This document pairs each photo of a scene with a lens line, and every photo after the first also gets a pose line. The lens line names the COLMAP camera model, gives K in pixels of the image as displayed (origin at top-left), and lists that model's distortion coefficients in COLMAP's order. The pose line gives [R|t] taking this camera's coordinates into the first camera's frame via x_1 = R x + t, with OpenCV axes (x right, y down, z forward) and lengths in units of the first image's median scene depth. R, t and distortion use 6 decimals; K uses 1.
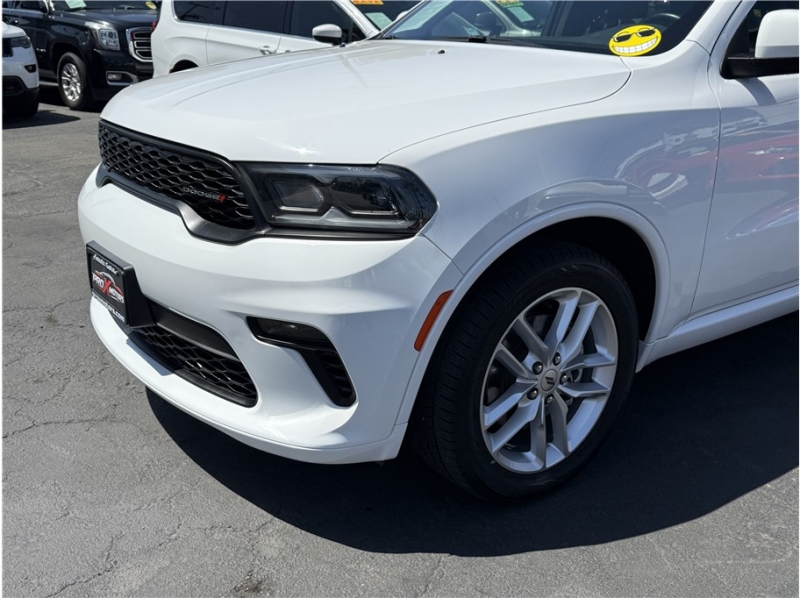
lens RADIAL K [[810.6, 0, 403.5], [0, 810.6, 310.8], [0, 0, 1]] dist [0.163511, -0.327635]
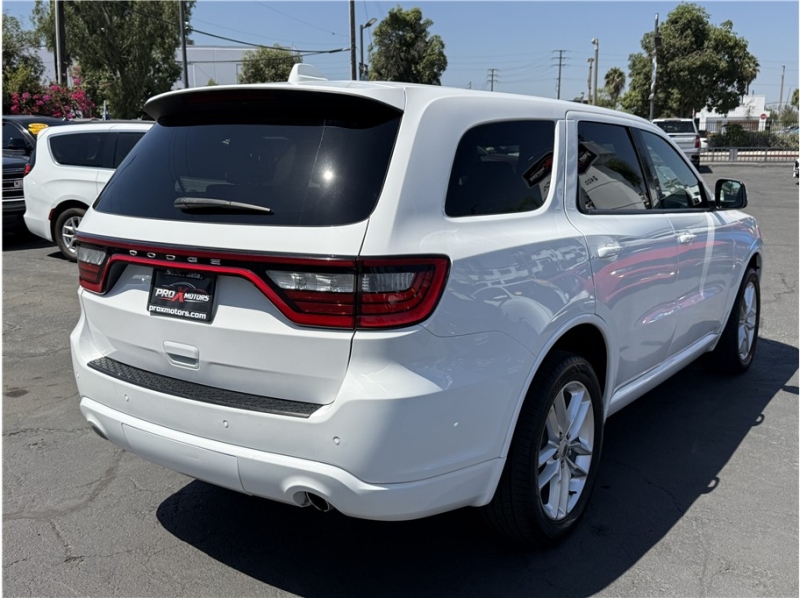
lens RADIAL K [[801.2, 0, 398.6], [0, 801.2, 298.8], [0, 0, 1]] dist [0.132354, -0.273820]
pose [[0.935904, -0.086727, 0.341411, -0.948897], [0.132785, 0.984579, -0.113895, 0.002479], [-0.326269, 0.151929, 0.932988, -0.434093]]
